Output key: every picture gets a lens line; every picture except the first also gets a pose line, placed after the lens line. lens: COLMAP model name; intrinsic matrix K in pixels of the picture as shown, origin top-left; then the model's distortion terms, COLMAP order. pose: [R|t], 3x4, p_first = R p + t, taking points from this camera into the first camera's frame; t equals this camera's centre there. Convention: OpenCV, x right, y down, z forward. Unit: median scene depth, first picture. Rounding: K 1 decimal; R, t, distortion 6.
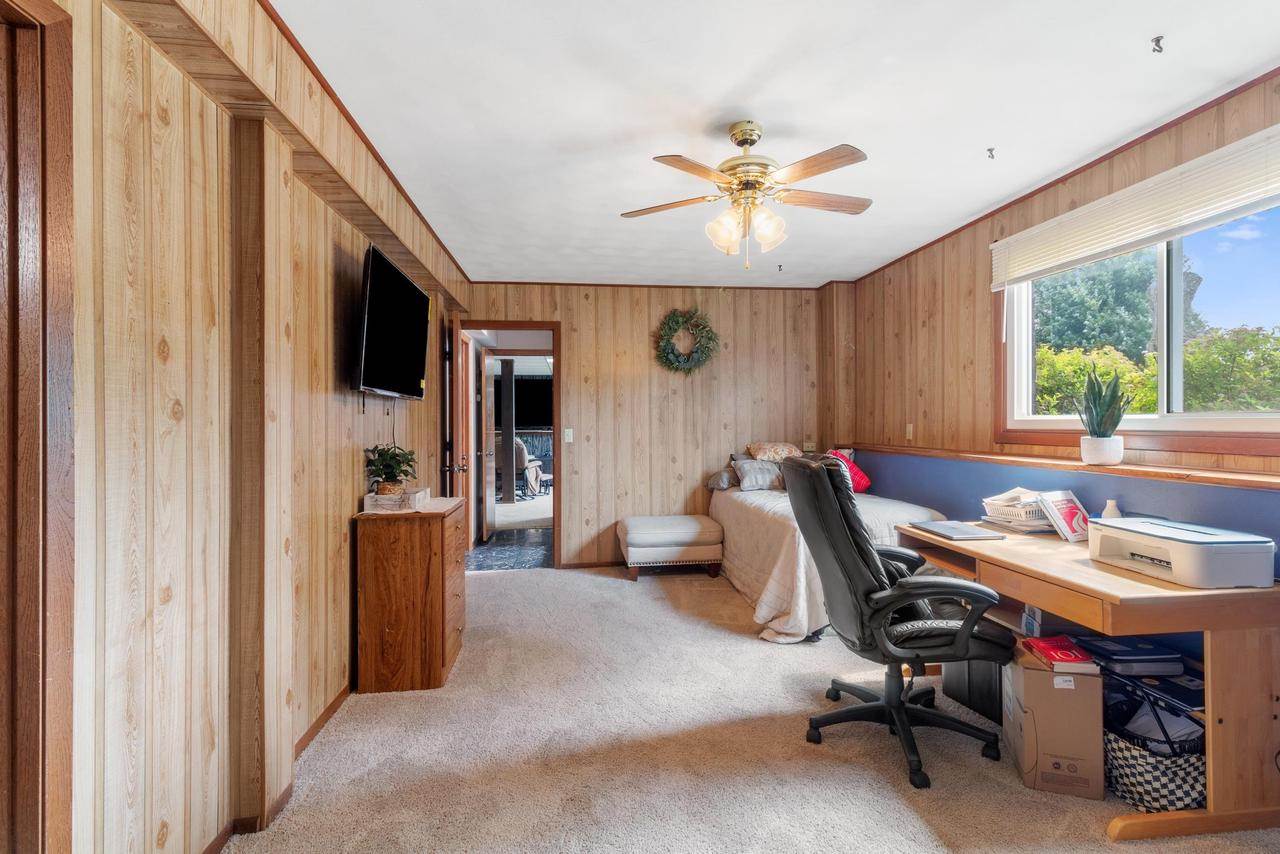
lens RADIAL K [[599.0, 0, 639.9], [0, 599.0, 420.1], [0, 0, 1]] dist [0.000603, 0.000204]
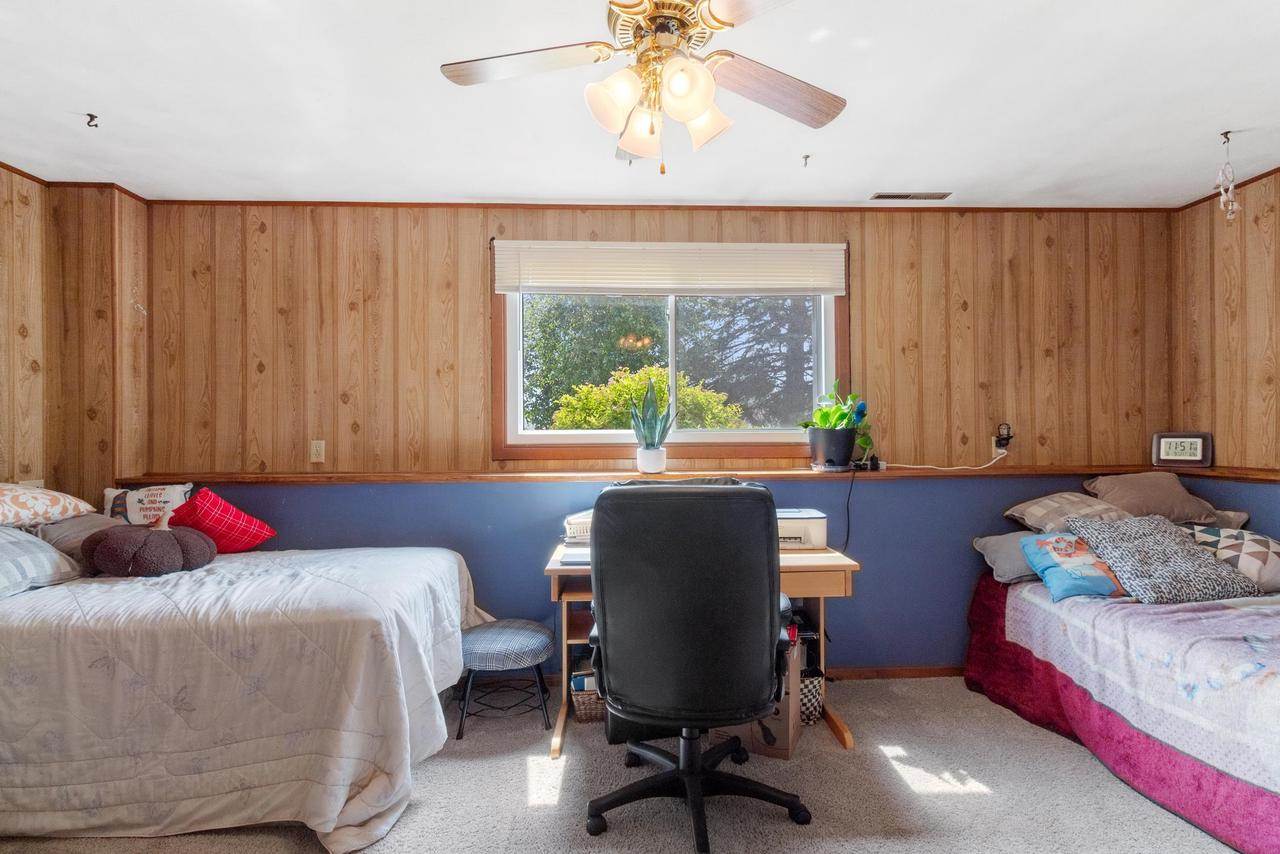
lens RADIAL K [[596.2, 0, 638.3], [0, 596.2, 438.1], [0, 0, 1]] dist [0.001380, 0.000327]
pose [[0.072104, 0.000601, 0.997397, -0.268124], [0.001139, 0.999999, -0.000685, 0.005059], [-0.997396, 0.001186, 0.072104, 0.654914]]
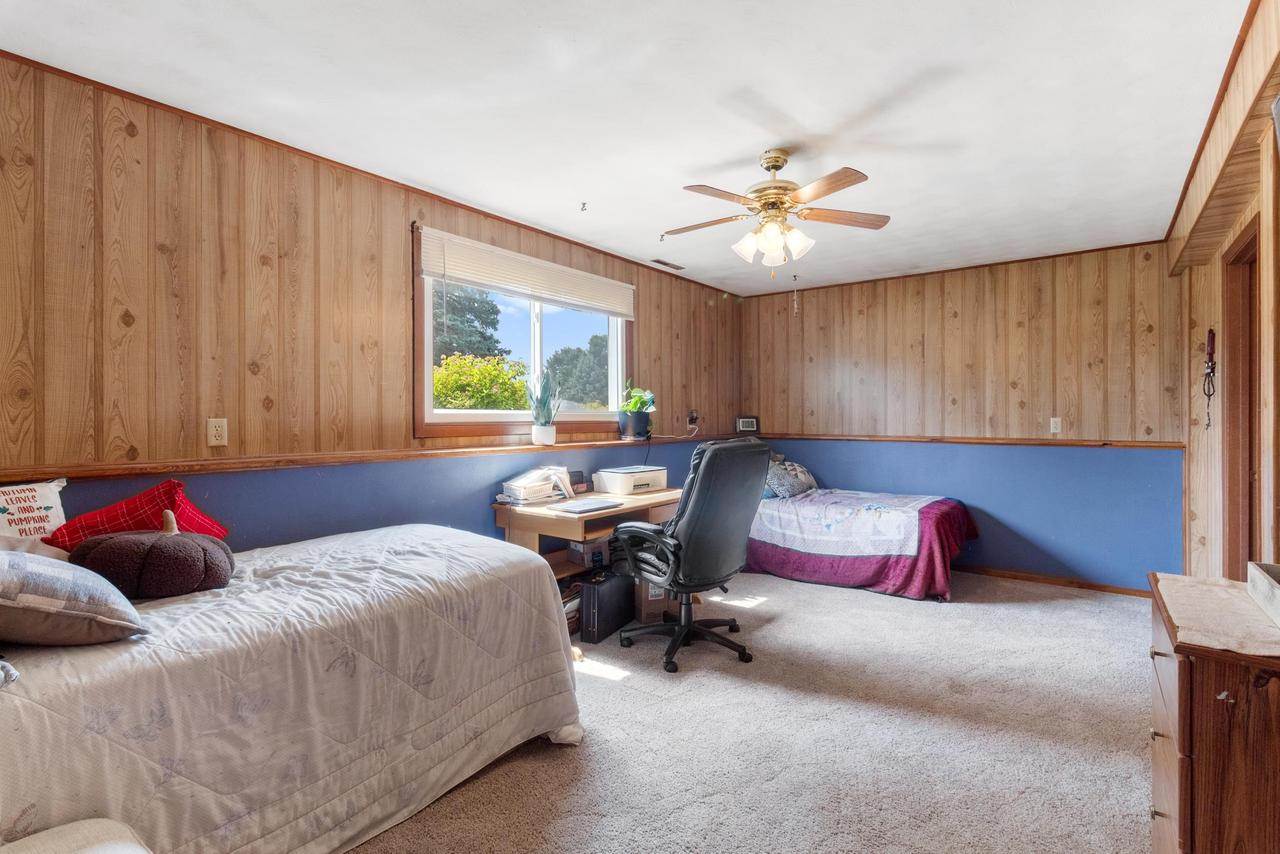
lens RADIAL K [[599.0, 0, 639.9], [0, 599.0, 420.1], [0, 0, 1]] dist [0.000603, 0.000204]
pose [[-0.719784, 0.001153, 0.694197, -0.279619], [0.000690, 0.999999, -0.000945, 0.010128], [-0.694198, -0.000201, -0.719784, 1.308071]]
